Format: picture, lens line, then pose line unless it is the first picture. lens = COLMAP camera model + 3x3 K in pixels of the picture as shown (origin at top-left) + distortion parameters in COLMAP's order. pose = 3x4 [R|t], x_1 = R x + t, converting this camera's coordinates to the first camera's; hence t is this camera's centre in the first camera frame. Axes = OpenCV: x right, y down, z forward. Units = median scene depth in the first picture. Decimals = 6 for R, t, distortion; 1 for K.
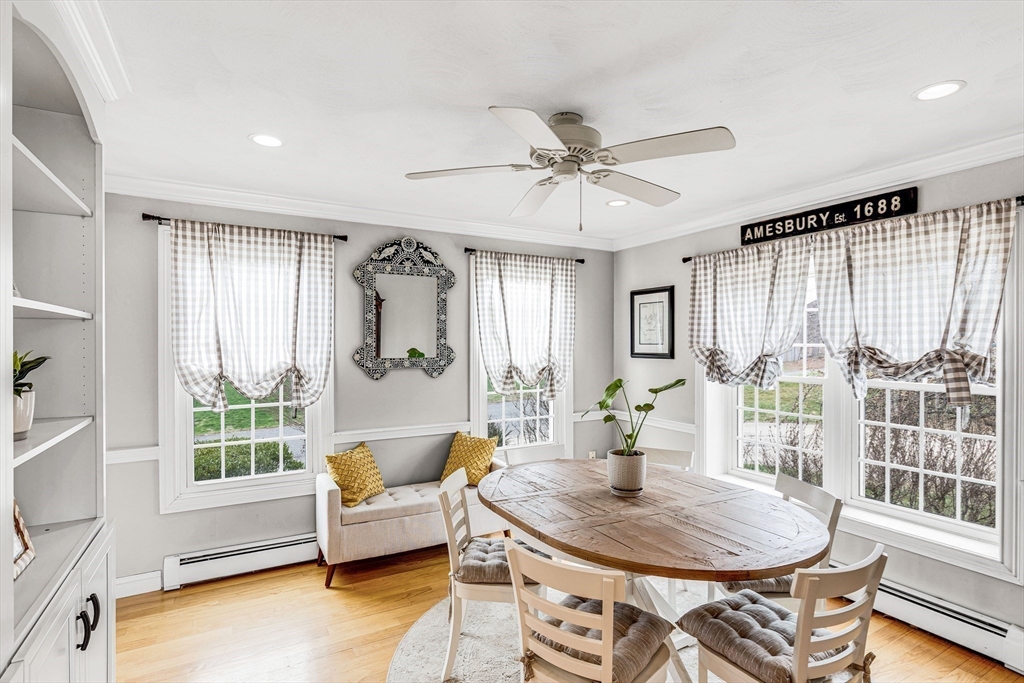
lens RADIAL K [[529.3, 0, 517.9], [0, 529.3, 345.0], [0, 0, 1]] dist [-0.006052, 0.001411]
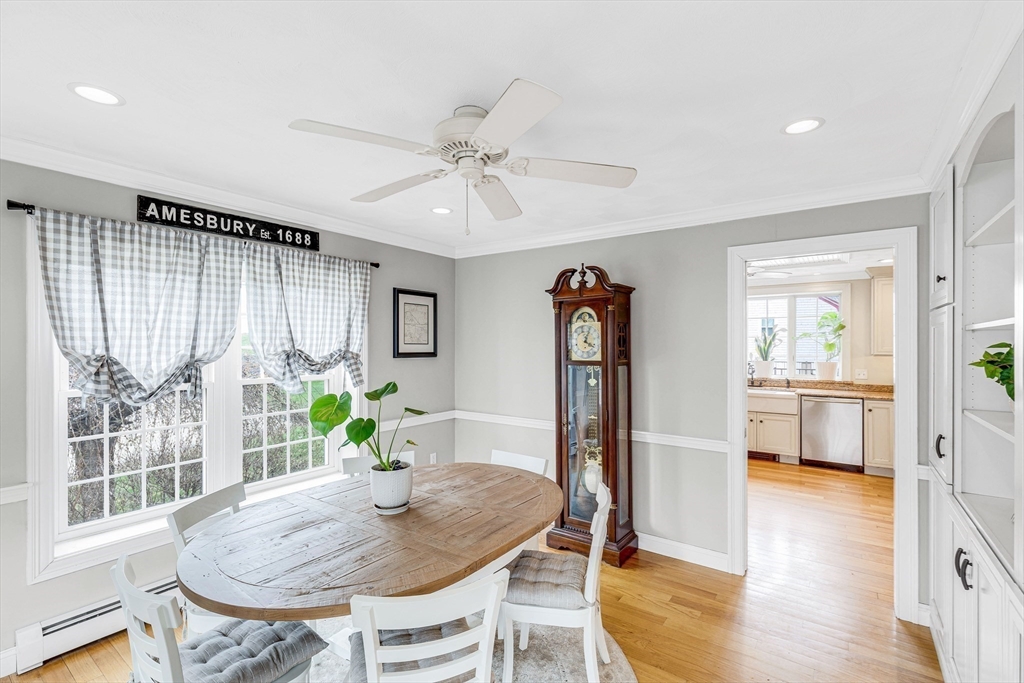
lens RADIAL K [[464.1, 0, 518.3], [0, 464.1, 344.5], [0, 0, 1]] dist [0.000365, 0.001792]
pose [[-0.434874, 0.008332, 0.900453, -0.482782], [0.014418, 0.999893, -0.002289, 0.001983], [-0.900376, 0.011987, -0.434948, 0.909425]]
